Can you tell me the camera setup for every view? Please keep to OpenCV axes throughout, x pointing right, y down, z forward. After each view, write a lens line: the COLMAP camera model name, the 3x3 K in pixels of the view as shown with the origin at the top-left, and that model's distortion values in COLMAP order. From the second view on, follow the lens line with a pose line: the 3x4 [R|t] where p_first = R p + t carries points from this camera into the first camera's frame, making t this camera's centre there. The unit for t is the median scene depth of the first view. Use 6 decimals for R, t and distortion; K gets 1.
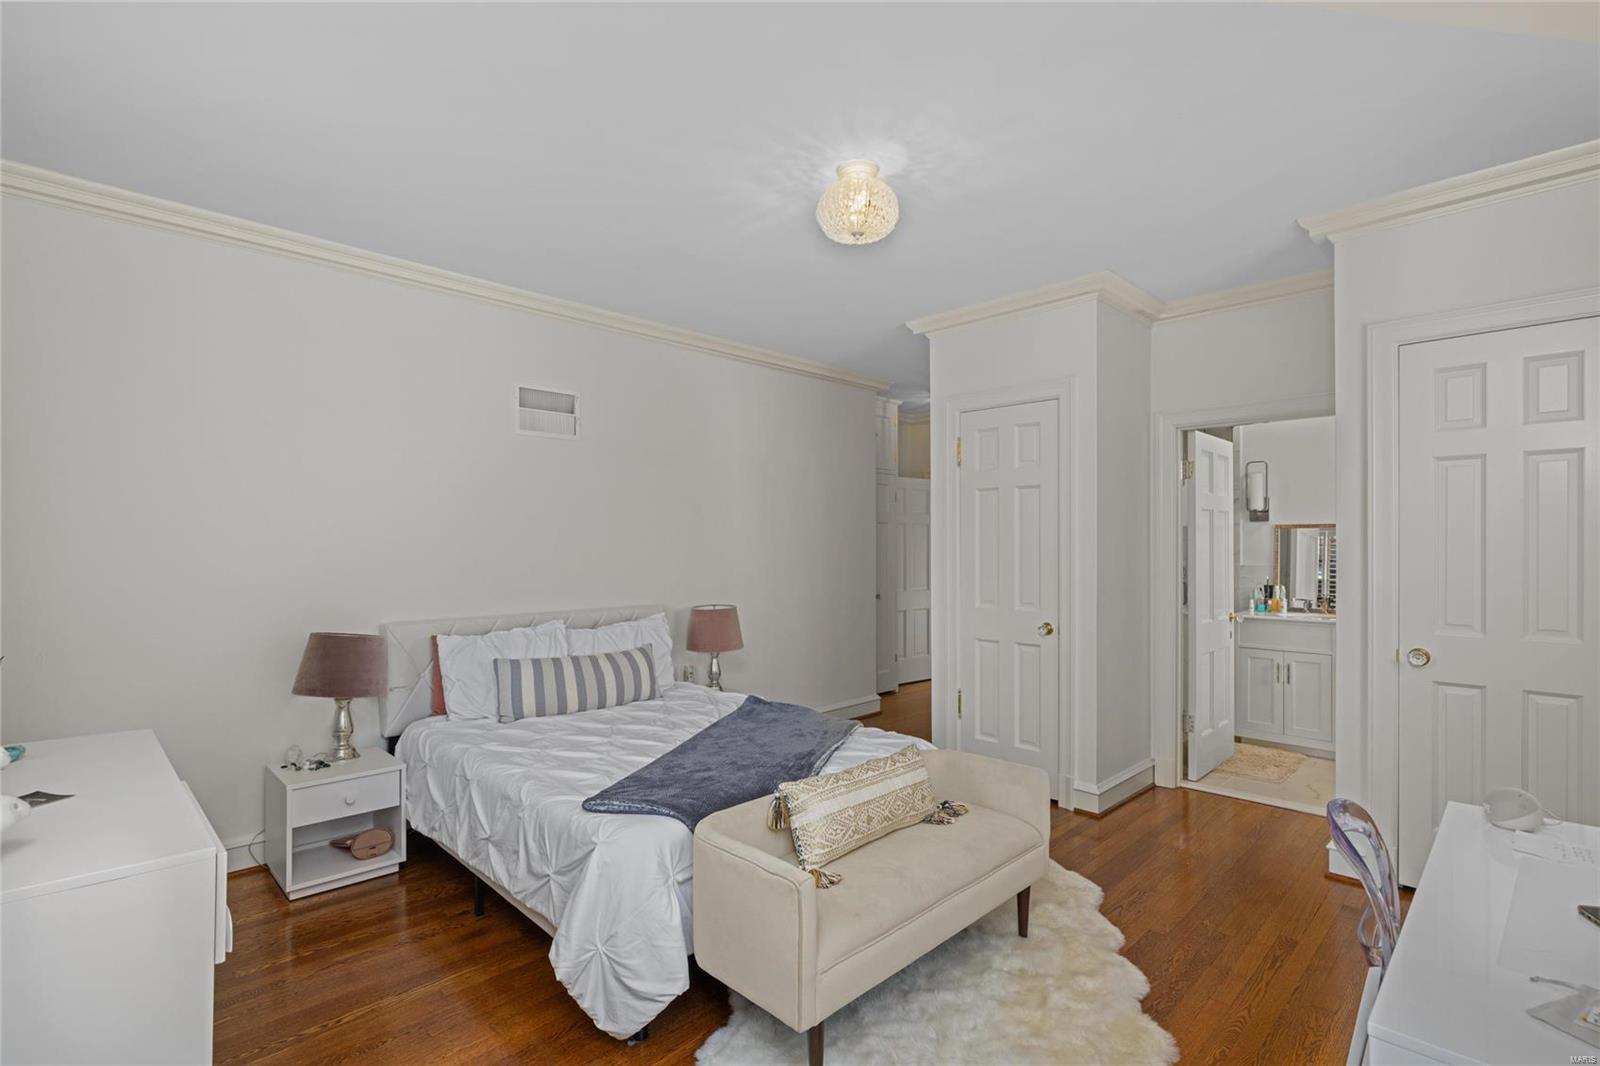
lens RADIAL K [[738.7, 0, 796.1], [0, 738.7, 537.5], [0, 0, 1]] dist [-0.001726, -0.000199]
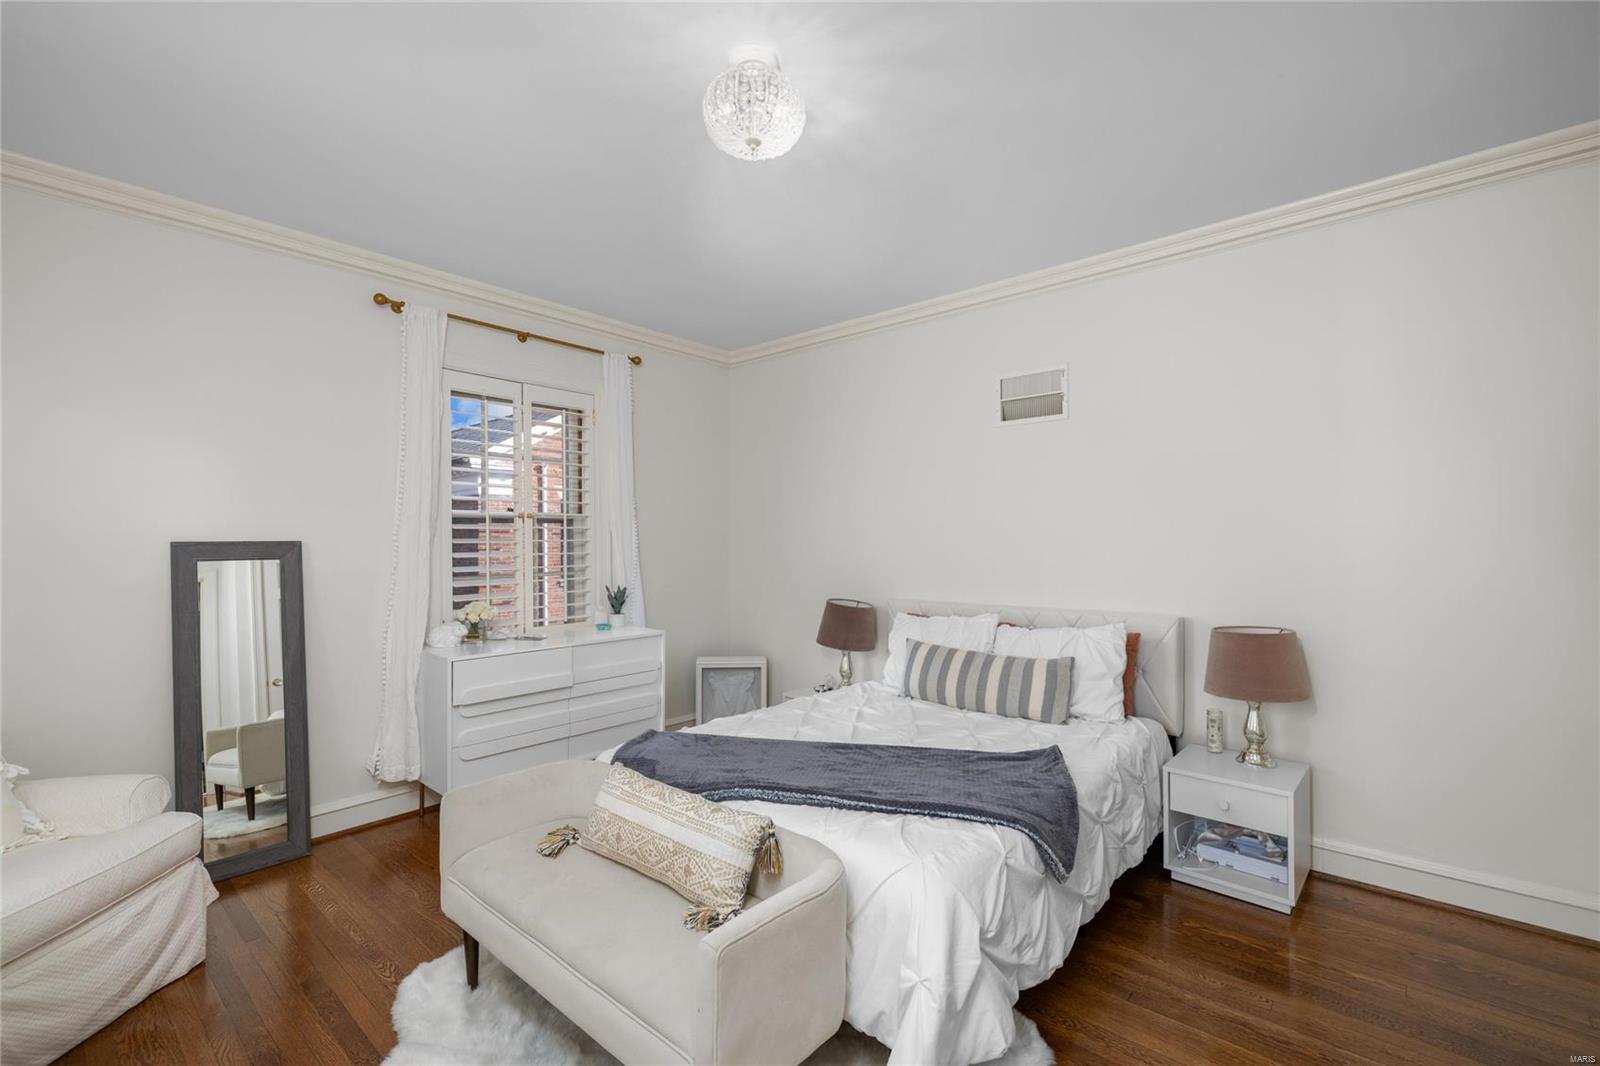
lens RADIAL K [[710.2, 0, 799.0], [0, 710.2, 555.2], [0, 0, 1]] dist [0.010772, -0.000143]
pose [[0.052920, 0.007162, -0.998573, 0.584285], [0.016862, 0.999825, 0.008065, 0.024973], [0.998456, -0.017265, 0.052790, 0.717767]]
